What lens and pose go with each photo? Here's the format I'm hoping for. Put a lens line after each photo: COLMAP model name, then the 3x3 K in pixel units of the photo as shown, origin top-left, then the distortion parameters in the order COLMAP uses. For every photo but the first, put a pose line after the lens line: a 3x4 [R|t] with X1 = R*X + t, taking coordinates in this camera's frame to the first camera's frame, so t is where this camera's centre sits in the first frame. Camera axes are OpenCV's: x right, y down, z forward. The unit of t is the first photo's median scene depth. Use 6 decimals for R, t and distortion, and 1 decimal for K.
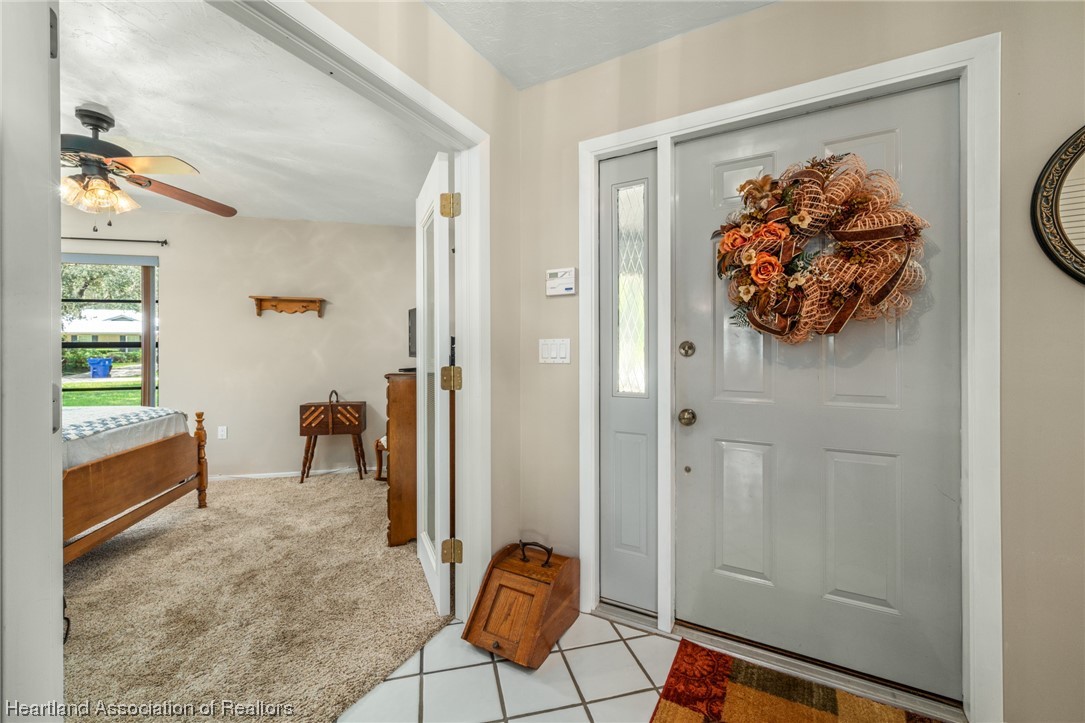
lens RADIAL K [[430.8, 0, 537.6], [0, 430.8, 356.2], [0, 0, 1]] dist [0.000686, 0.000160]
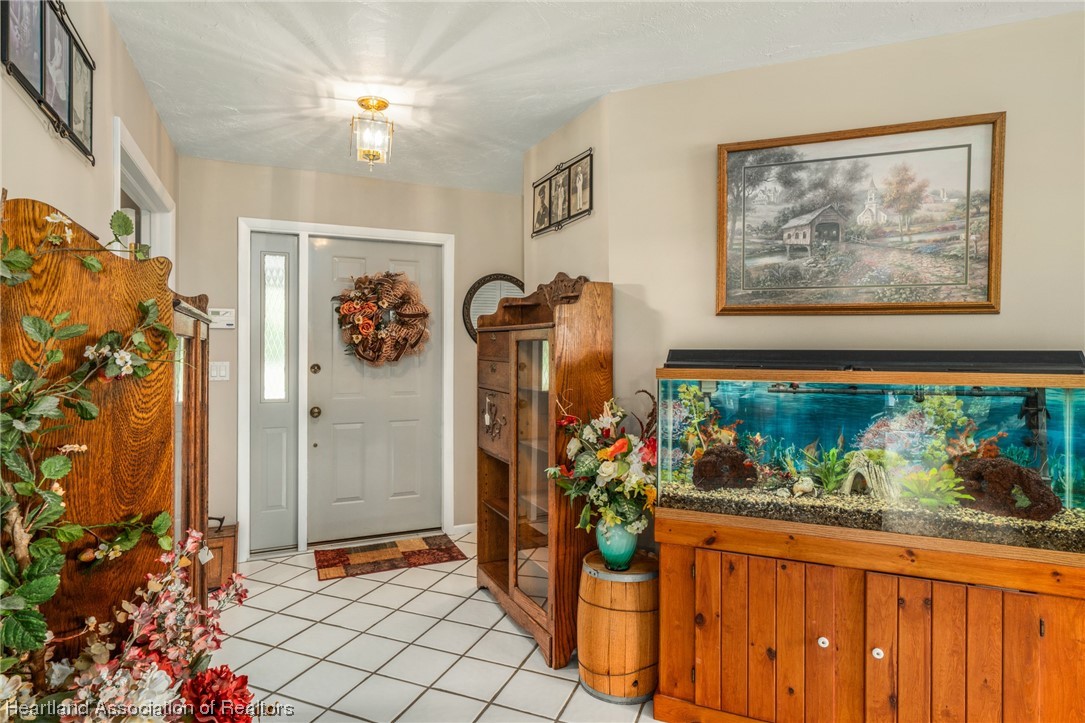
lens RADIAL K [[586.2, 0, 544.6], [0, 586.2, 348.4], [0, 0, 1]] dist [0.004464, 0.000245]
pose [[0.574272, 0.006105, 0.818642, -1.101566], [-0.003502, 0.999981, -0.005001, -0.098125], [-0.818657, 0.000005, 0.574282, -1.084888]]
